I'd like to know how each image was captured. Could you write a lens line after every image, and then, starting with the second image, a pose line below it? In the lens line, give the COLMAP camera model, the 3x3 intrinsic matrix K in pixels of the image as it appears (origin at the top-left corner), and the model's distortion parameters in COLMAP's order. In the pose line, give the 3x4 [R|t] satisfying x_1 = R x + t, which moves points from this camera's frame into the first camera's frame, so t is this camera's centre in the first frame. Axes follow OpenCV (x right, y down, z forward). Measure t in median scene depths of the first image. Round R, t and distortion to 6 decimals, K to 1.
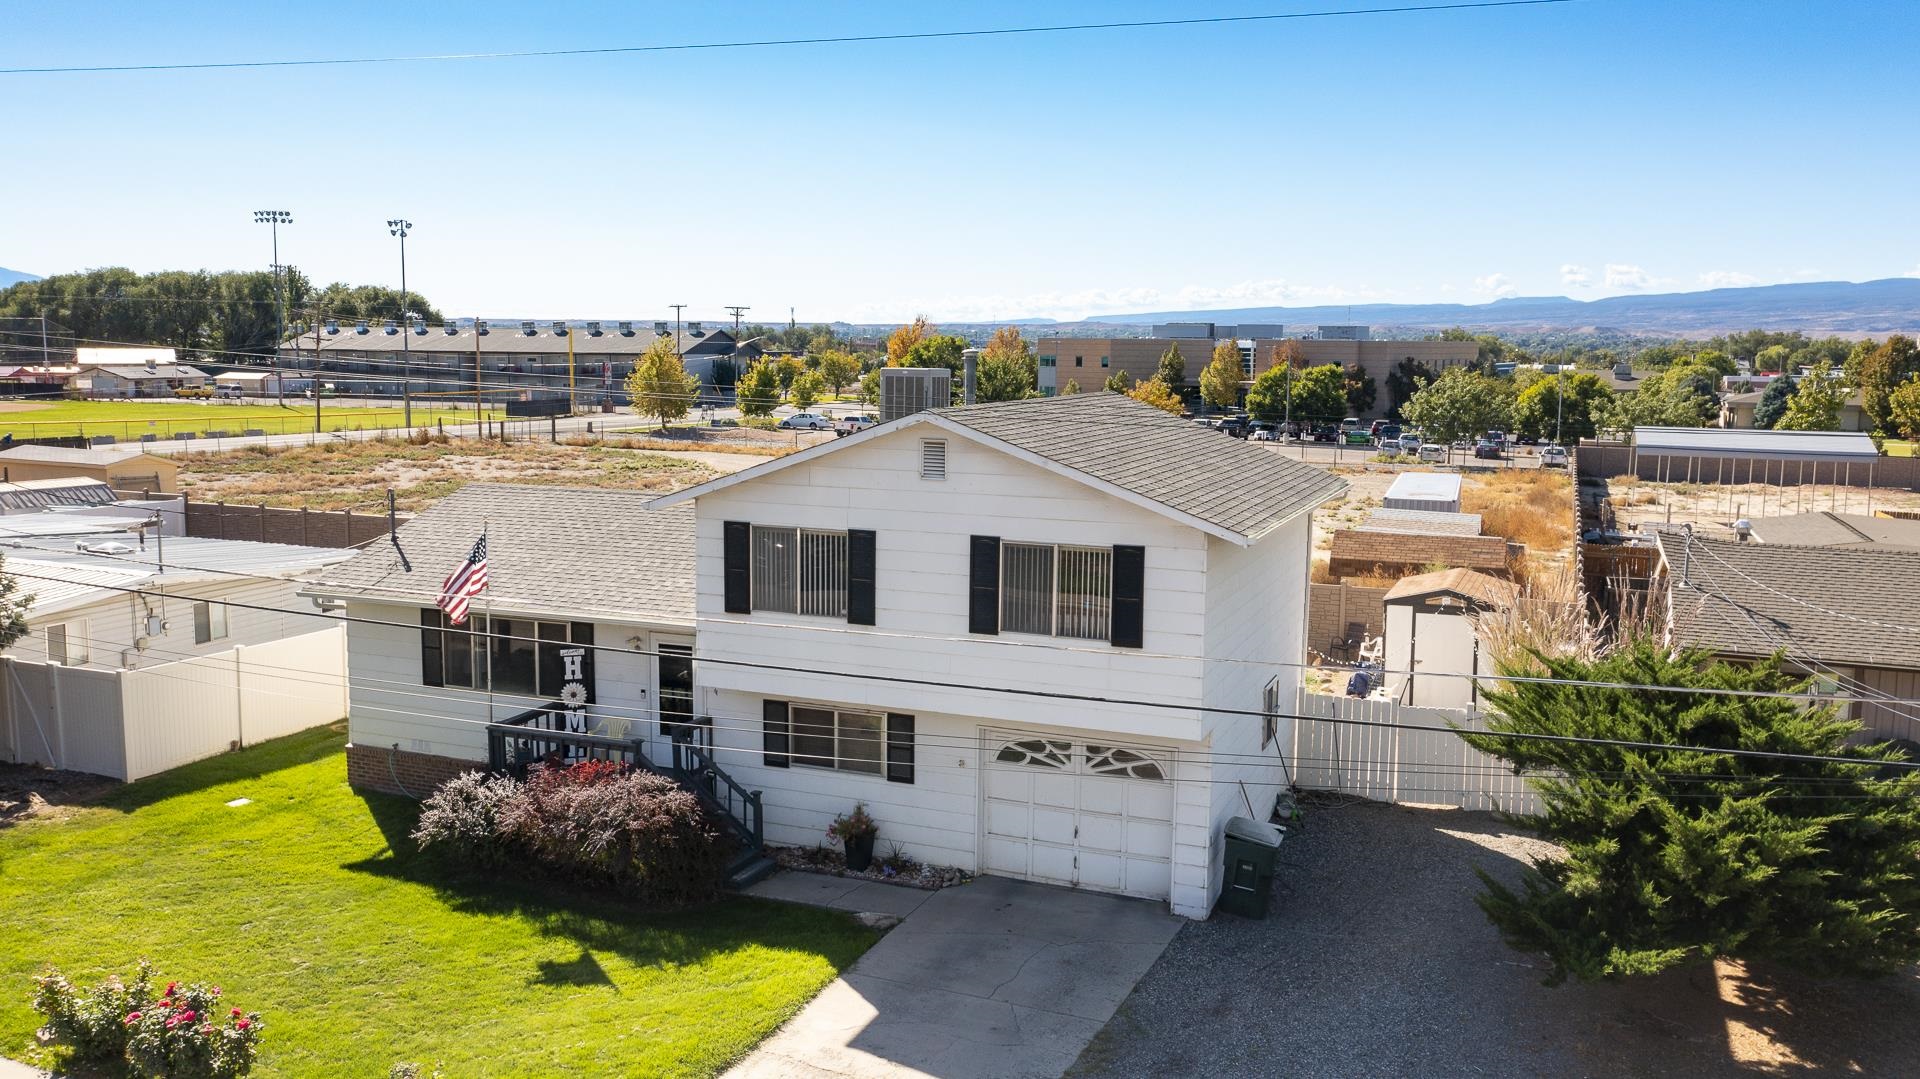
lens RADIAL K [[1508.0, 0, 956.6], [0, 1508.0, 542.2], [0, 0, 1]] dist [-0.014574, -0.004998]
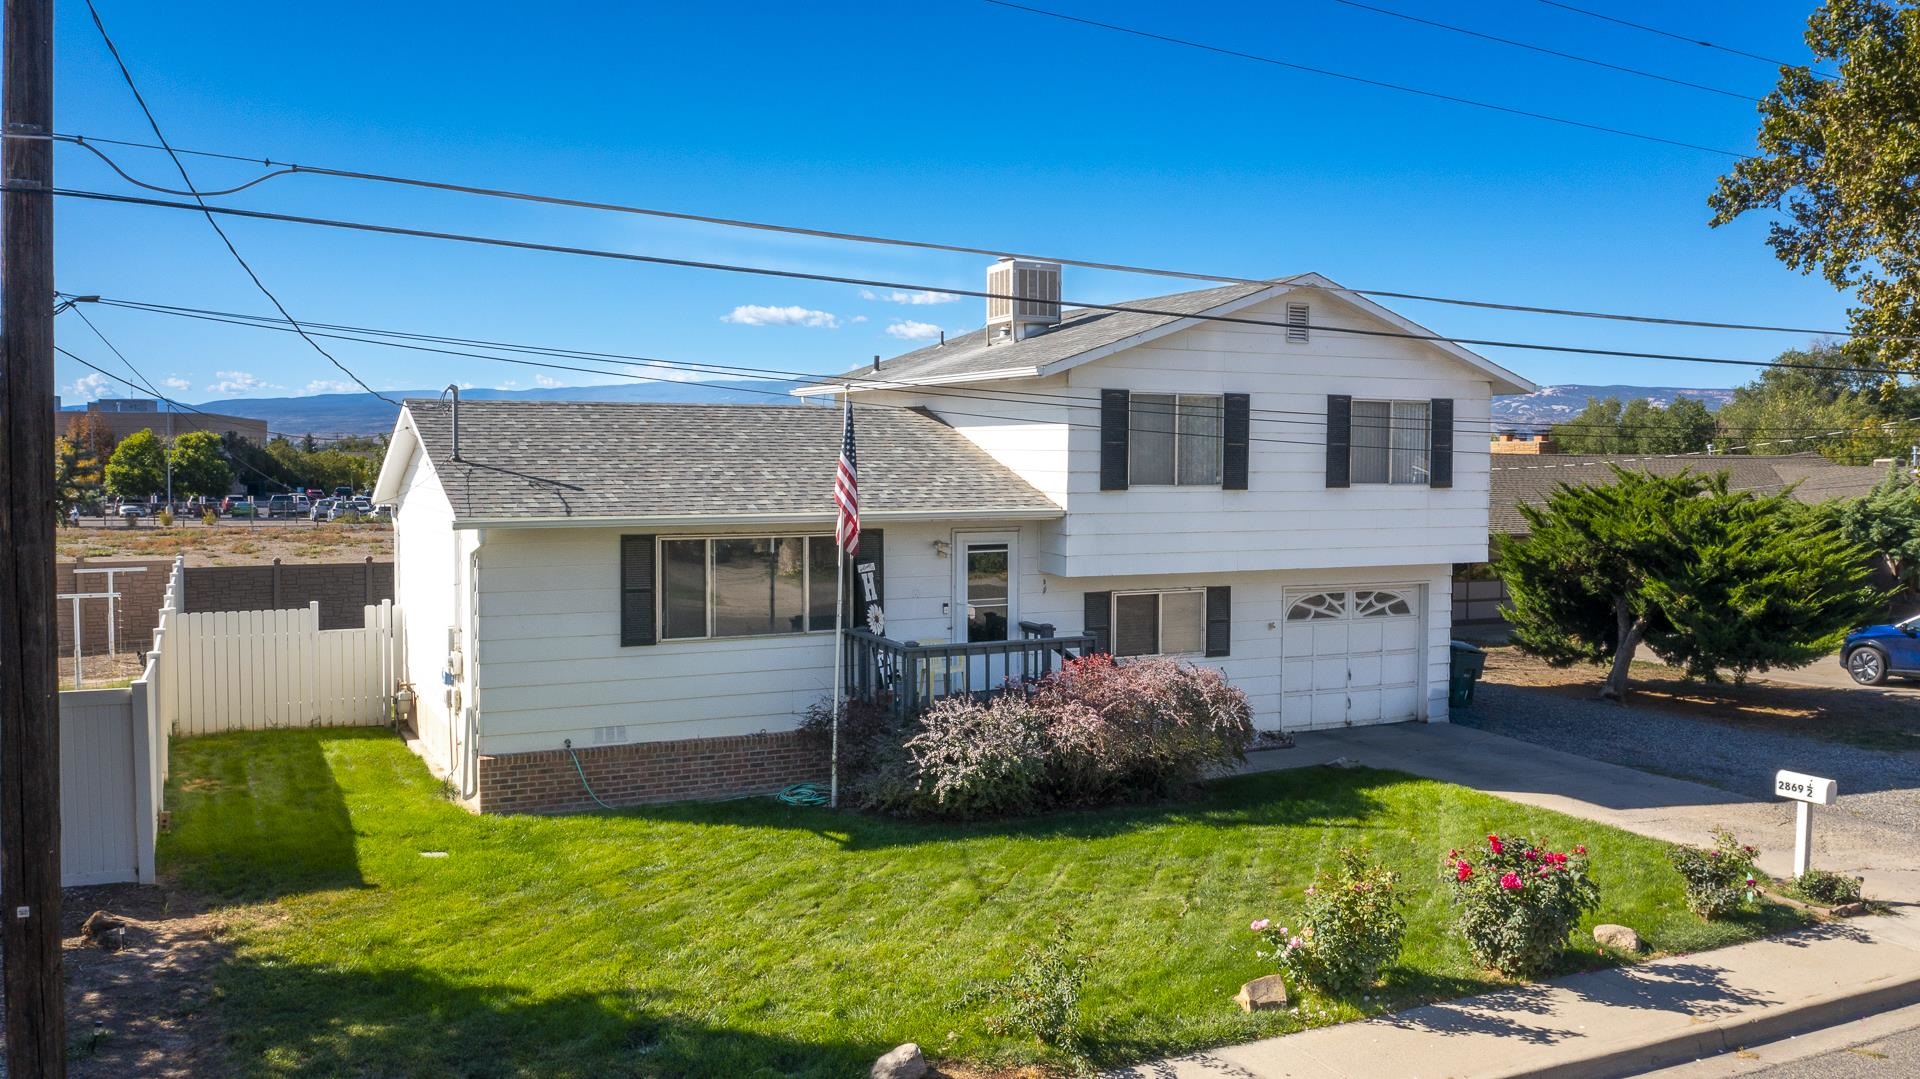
lens RADIAL K [[1511.9, 0, 955.7], [0, 1511.9, 535.9], [0, 0, 1]] dist [-0.009615, -0.007208]
pose [[0.657769, -0.046658, 0.751774, -0.911320], [0.100300, 0.994617, -0.026029, 0.089806], [-0.746512, 0.092524, 0.658907, 0.468822]]
